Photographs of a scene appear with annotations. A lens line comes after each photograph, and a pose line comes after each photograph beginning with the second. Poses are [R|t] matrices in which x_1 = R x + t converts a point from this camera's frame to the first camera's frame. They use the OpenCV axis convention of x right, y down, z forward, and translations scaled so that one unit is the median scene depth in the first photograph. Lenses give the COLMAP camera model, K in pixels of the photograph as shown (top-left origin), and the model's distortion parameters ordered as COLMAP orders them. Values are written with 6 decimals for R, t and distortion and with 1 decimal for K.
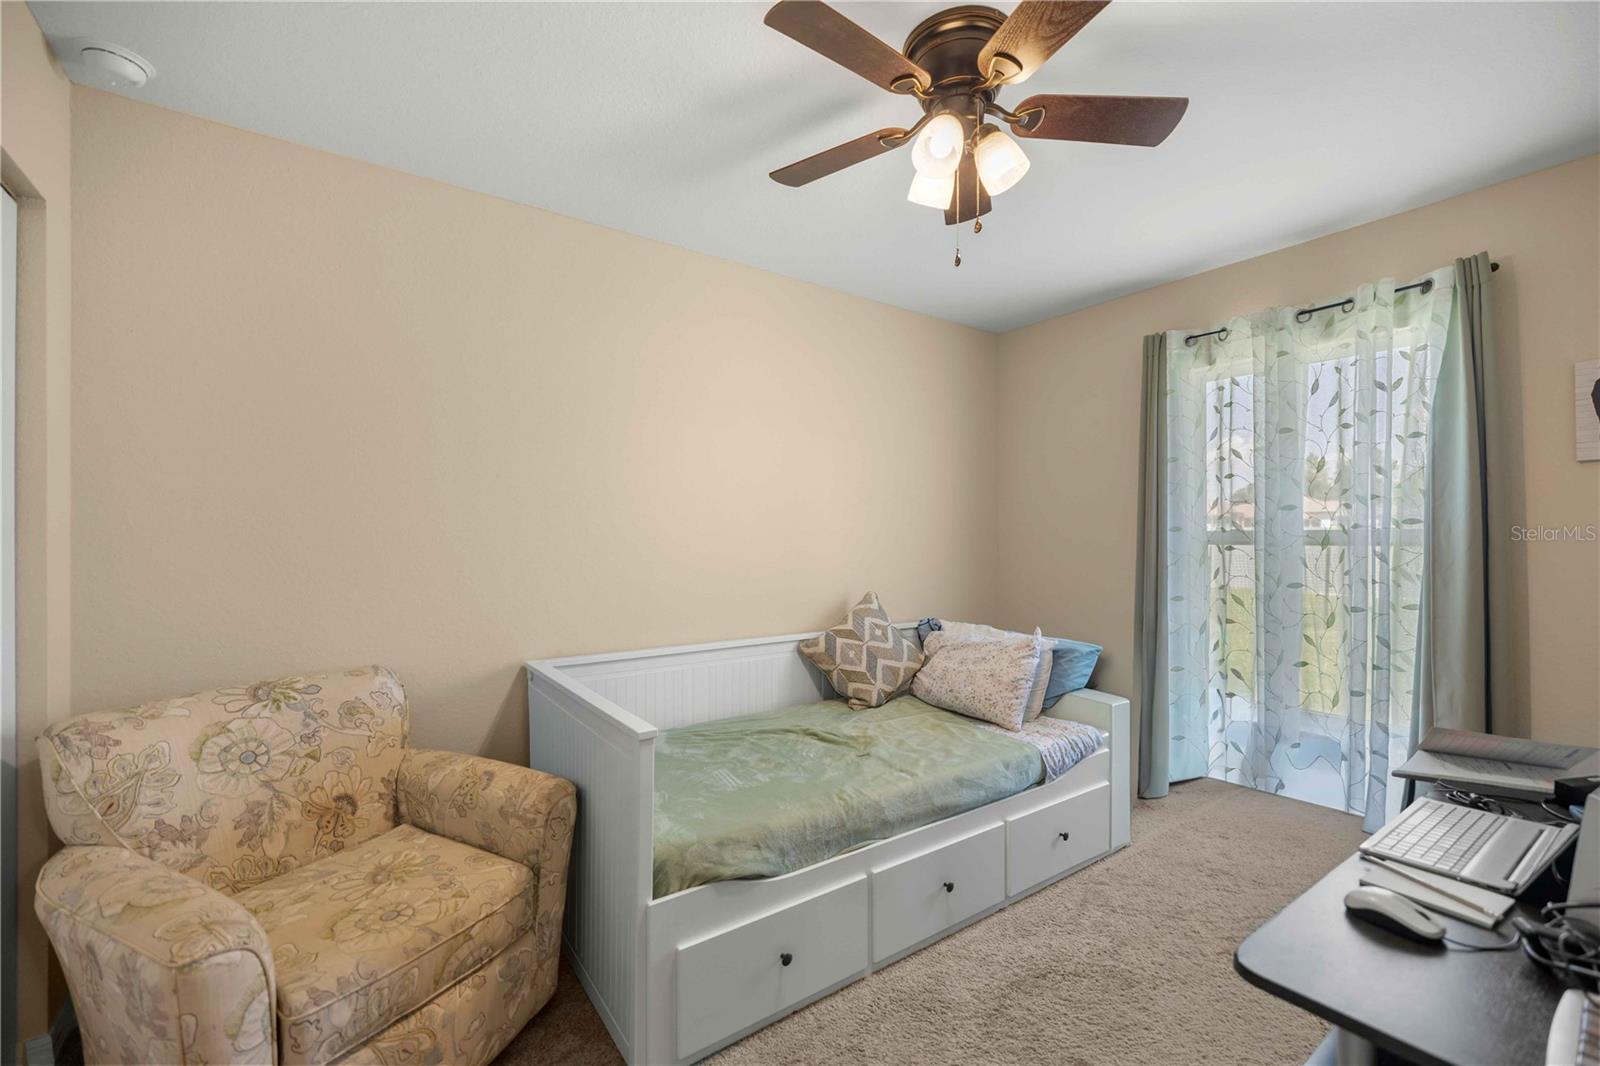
lens RADIAL K [[671.7, 0, 794.7], [0, 671.7, 534.6], [0, 0, 1]] dist [0.001081, 0.000248]
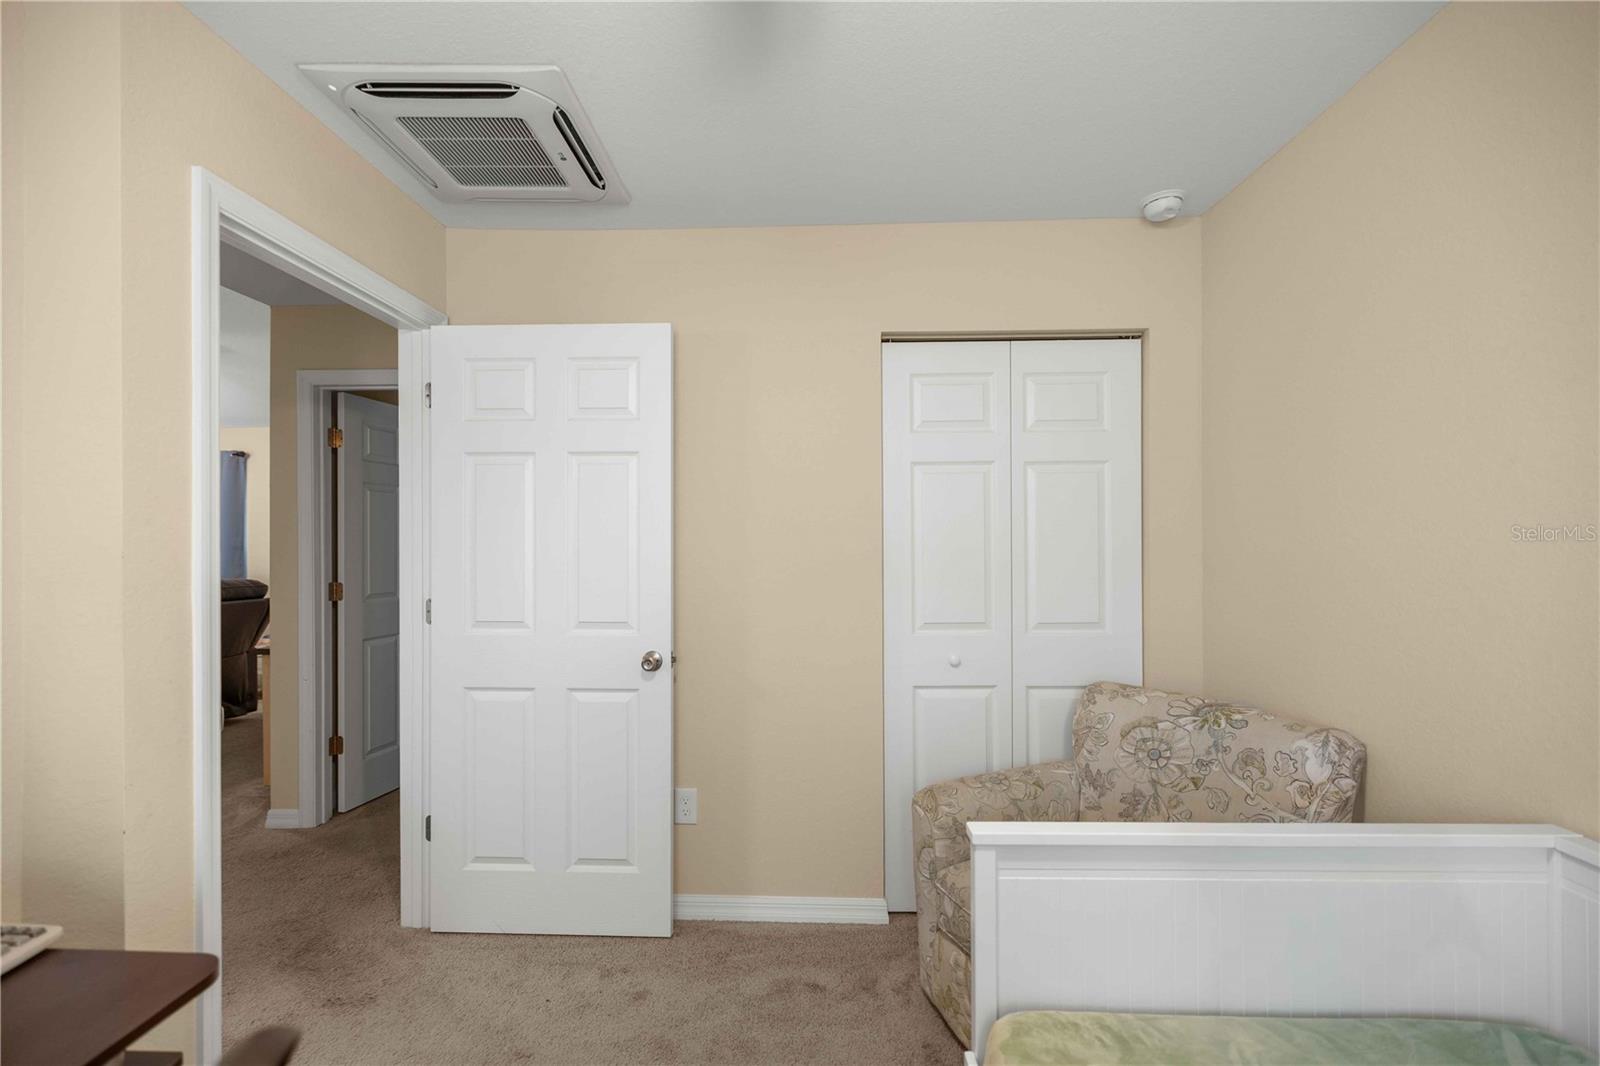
lens RADIAL K [[671.7, 0, 794.7], [0, 671.7, 534.6], [0, 0, 1]] dist [0.001081, 0.000248]
pose [[-0.589750, -0.002918, -0.807581, 0.483485], [0.006925, 0.999938, -0.008670, -0.041354], [0.807556, -0.010706, -0.589693, 1.170639]]
